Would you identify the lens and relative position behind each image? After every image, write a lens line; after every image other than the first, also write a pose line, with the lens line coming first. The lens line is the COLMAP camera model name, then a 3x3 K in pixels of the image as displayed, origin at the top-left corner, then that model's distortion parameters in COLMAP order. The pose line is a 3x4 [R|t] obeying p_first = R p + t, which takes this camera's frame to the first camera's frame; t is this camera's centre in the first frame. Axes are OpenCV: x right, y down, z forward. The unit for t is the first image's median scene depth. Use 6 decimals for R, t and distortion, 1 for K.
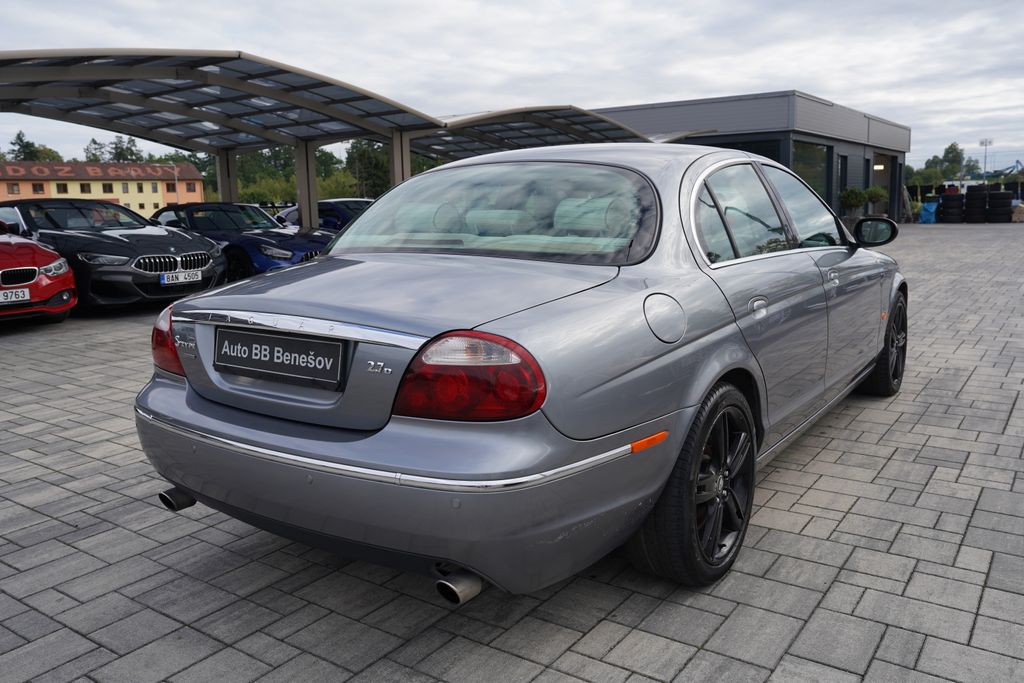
lens RADIAL K [[828.1, 0, 512.0], [0, 828.1, 341.5], [0, 0, 1]] dist [0.003132, 0.061329]
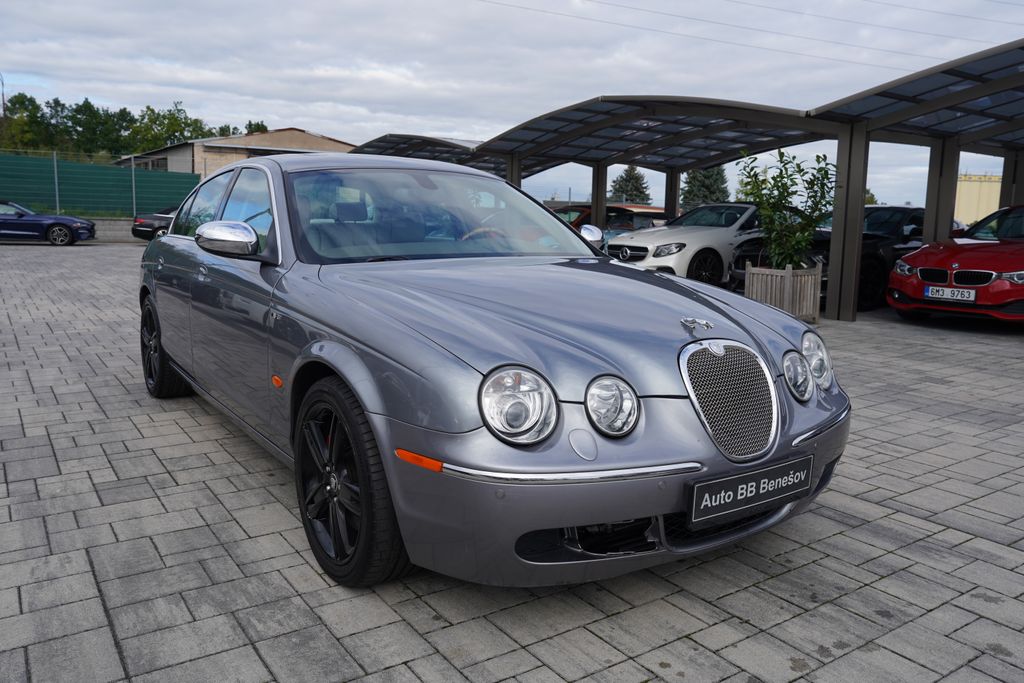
lens RADIAL K [[784.2, 0, 512.0], [0, 784.2, 341.5], [0, 0, 1]] dist [-0.085690, 0.103092]
pose [[-0.360252, 0.156215, -0.919682, 1.133461], [-0.163511, 0.960042, 0.227120, -0.267788], [0.918413, 0.232198, -0.320314, 1.663785]]
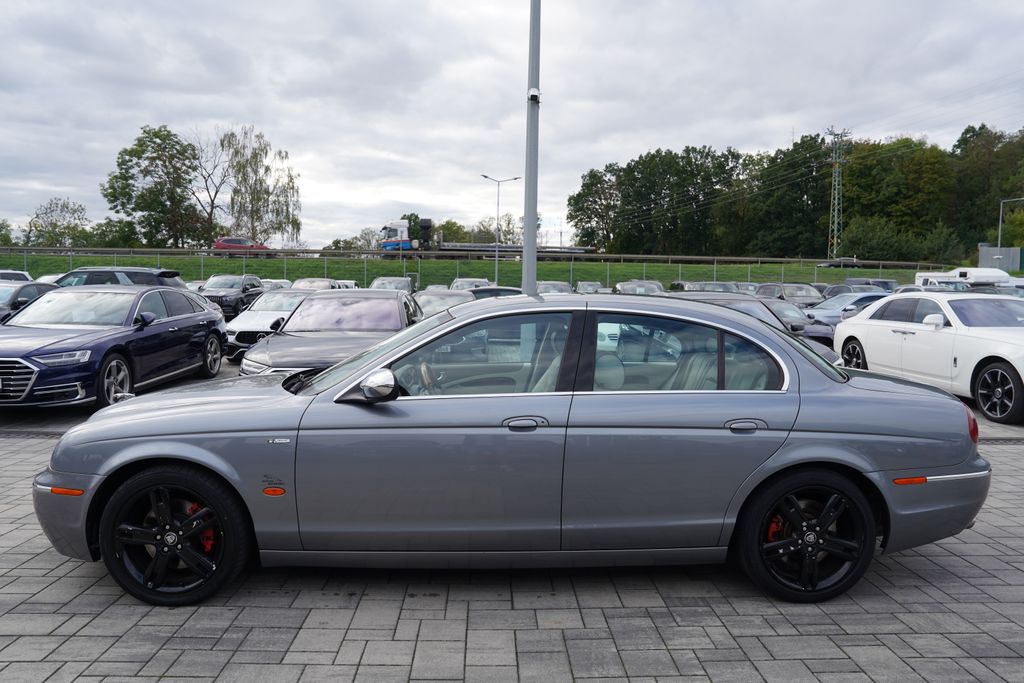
lens RADIAL K [[697.1, 0, 512.0], [0, 697.1, 341.5], [0, 0, 1]] dist [-0.090763, 0.066735]
pose [[-0.602739, -0.028234, 0.797438, -0.658298], [0.131132, 0.982281, 0.133894, -0.312743], [-0.787089, 0.185273, -0.588357, 1.729393]]
